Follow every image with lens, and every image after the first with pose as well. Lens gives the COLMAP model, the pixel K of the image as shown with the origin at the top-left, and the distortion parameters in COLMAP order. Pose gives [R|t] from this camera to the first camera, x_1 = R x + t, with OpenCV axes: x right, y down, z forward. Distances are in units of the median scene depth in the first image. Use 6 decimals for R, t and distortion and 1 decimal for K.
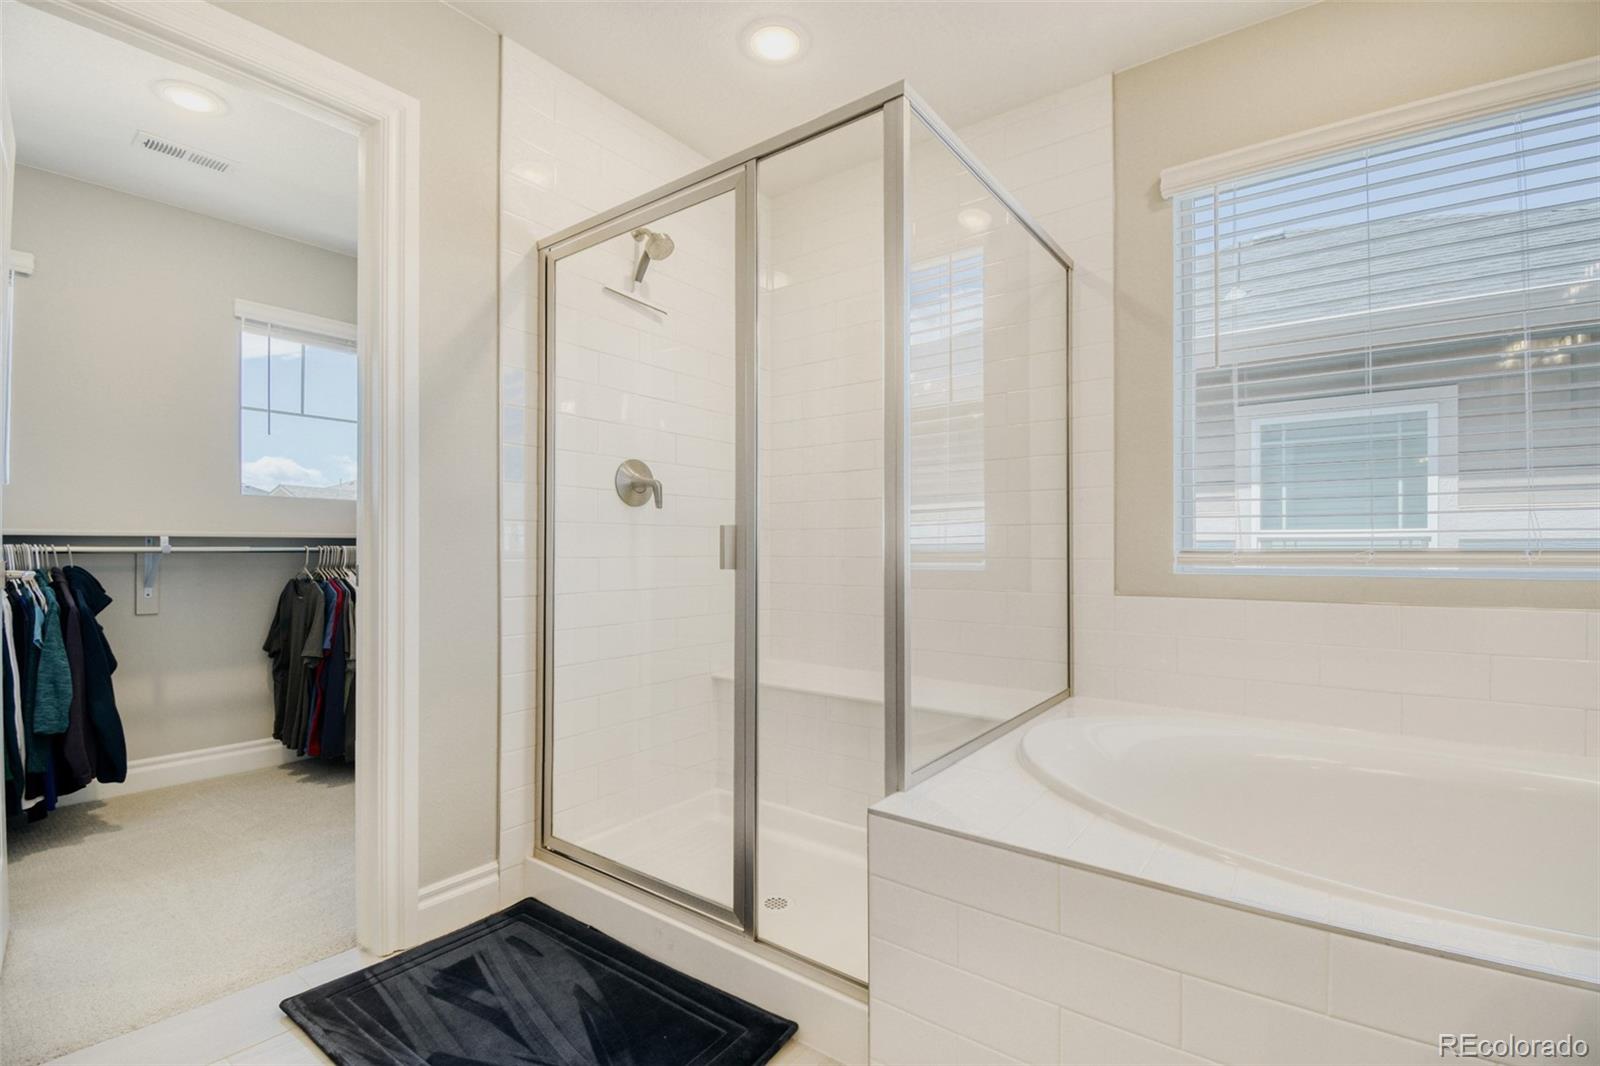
lens RADIAL K [[717.1, 0, 813.1], [0, 717.1, 553.4], [0, 0, 1]] dist [0.028518, -0.031015]
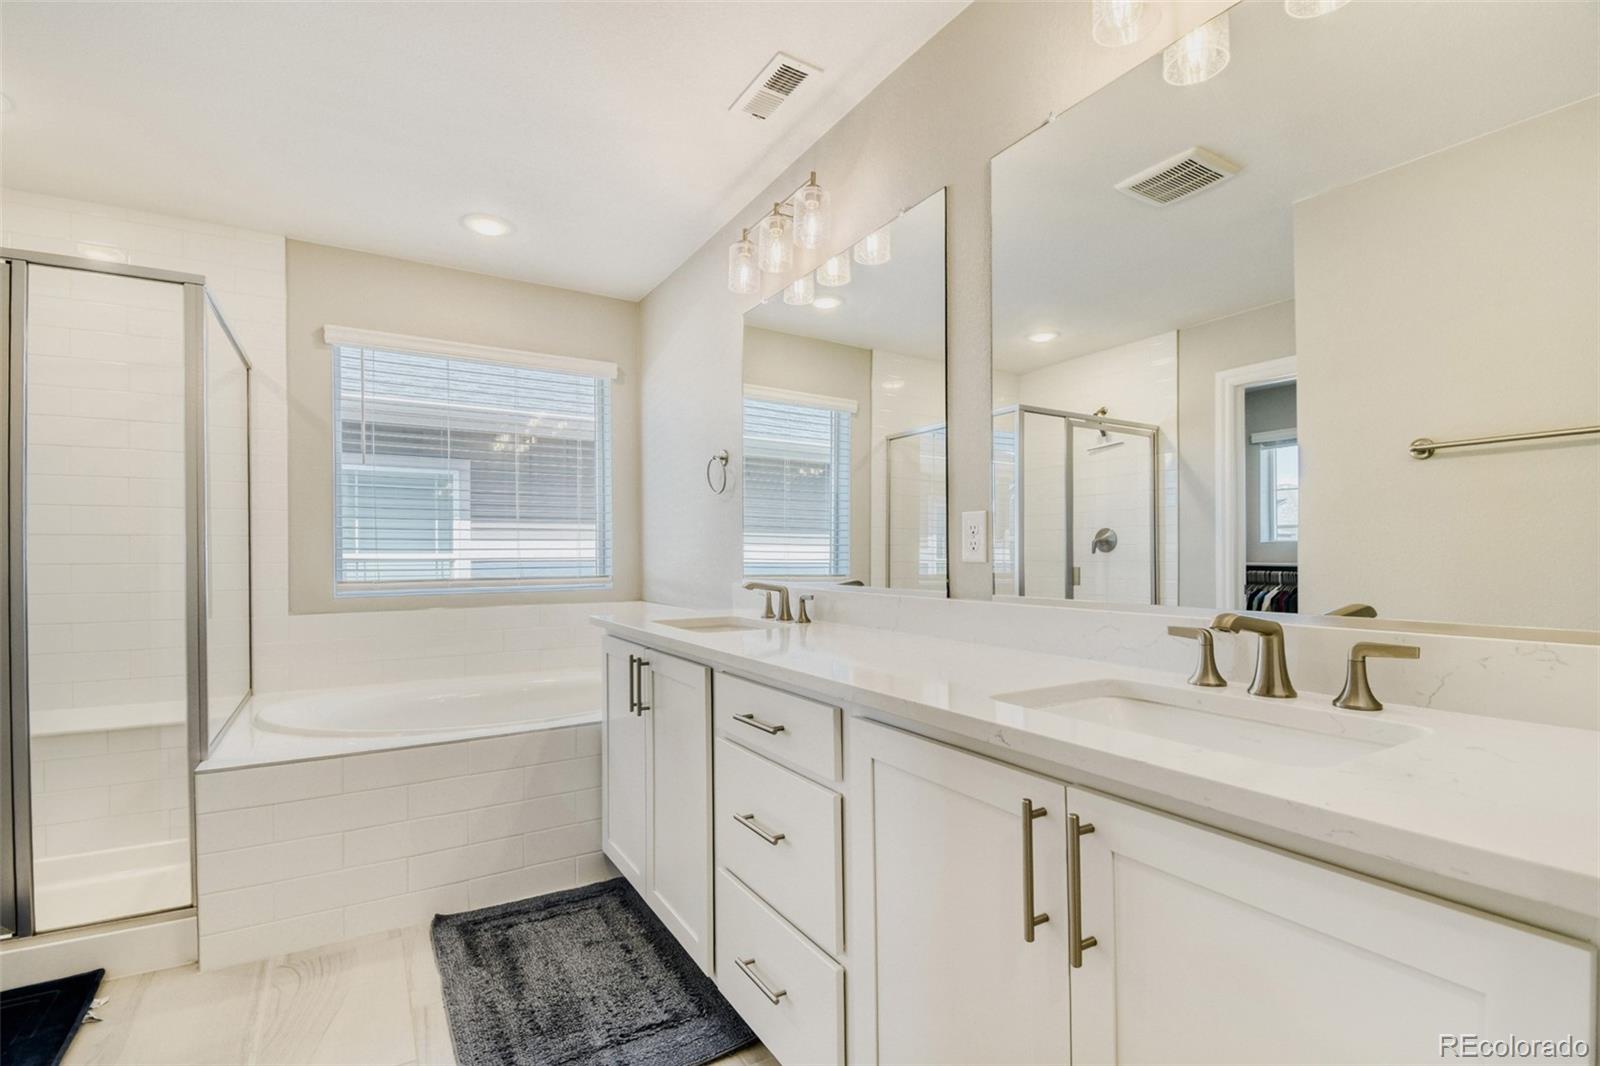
lens RADIAL K [[705.1, 0, 800.0], [0, 705.1, 533.0], [0, 0, 1]] dist [0.000344, -0.000217]
pose [[0.368002, 0.021534, 0.929576, -0.468193], [0.017613, 0.999391, -0.030124, -0.040259], [-0.929658, 0.027459, 0.367399, -0.398522]]
